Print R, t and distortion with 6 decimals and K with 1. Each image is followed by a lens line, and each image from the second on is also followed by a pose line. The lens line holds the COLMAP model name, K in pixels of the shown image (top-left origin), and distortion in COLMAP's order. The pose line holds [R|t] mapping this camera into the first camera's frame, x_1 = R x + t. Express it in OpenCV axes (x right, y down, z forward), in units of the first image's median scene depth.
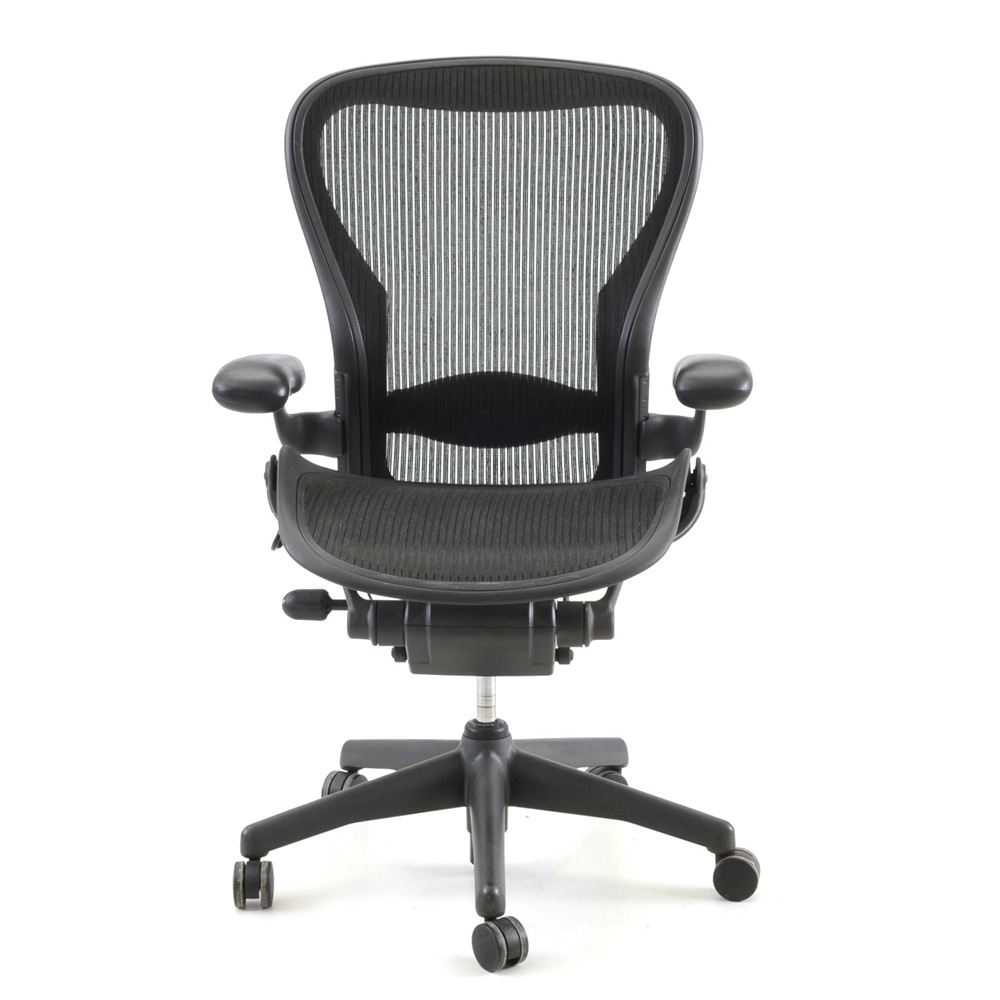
lens RADIAL K [[2914.9, 0, 500.0], [0, 2914.9, 500.0], [0, 0, 1]] dist [0.543624, -0.186134]
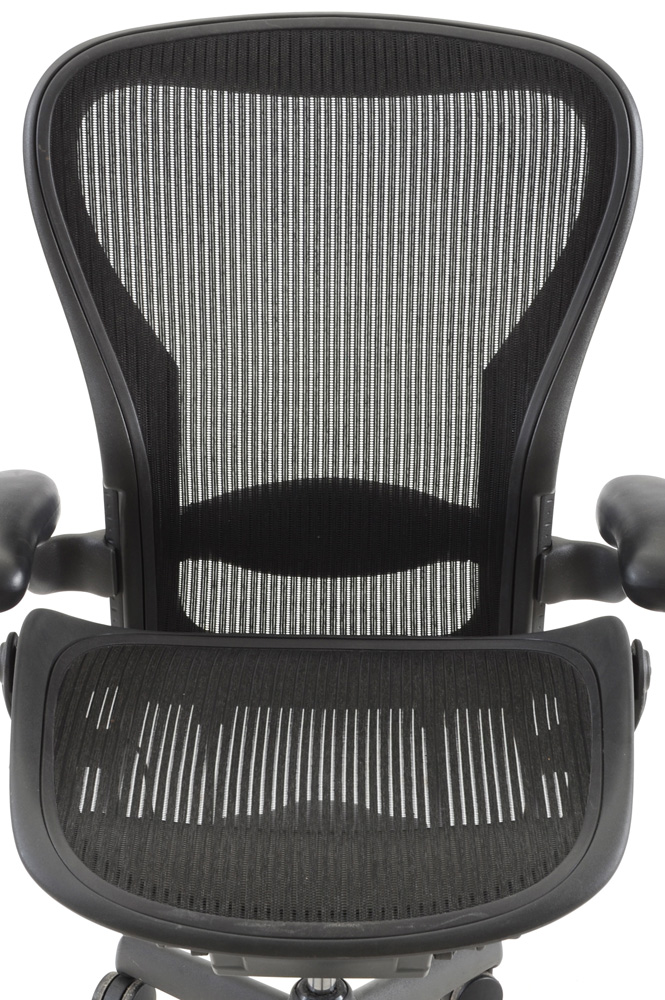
lens RADIAL K [[2183.3, 0, 332.5], [0, 2183.3, 500.0], [0, 0, 1]] dist [0.523138, 0.078370]
pose [[0.999476, -0.000603, 0.032367, -0.019177], [-0.004619, 0.986941, 0.161013, -0.124794], [-0.032041, -0.161079, 0.986421, 0.482904]]
